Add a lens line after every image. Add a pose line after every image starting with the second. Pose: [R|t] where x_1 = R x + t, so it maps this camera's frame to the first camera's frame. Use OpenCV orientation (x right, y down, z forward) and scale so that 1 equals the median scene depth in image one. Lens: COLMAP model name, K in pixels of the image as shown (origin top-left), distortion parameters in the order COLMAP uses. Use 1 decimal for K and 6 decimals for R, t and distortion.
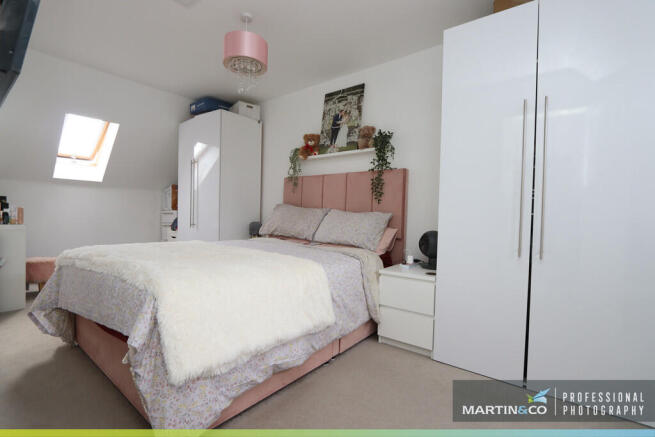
lens RADIAL K [[302.0, 0, 327.9], [0, 302.0, 218.8], [0, 0, 1]] dist [-0.014847, 0.000028]
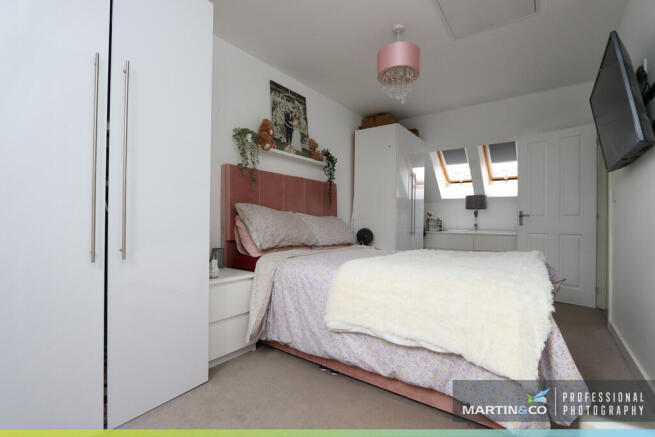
lens RADIAL K [[302.0, 0, 327.8], [0, 302.0, 218.6], [0, 0, 1]] dist [-0.014847, 0.000028]
pose [[-0.021143, -0.013328, 0.999688, -0.934888], [0.015659, 0.999784, 0.013660, -0.024861], [-0.999654, 0.015943, -0.020929, 0.907668]]
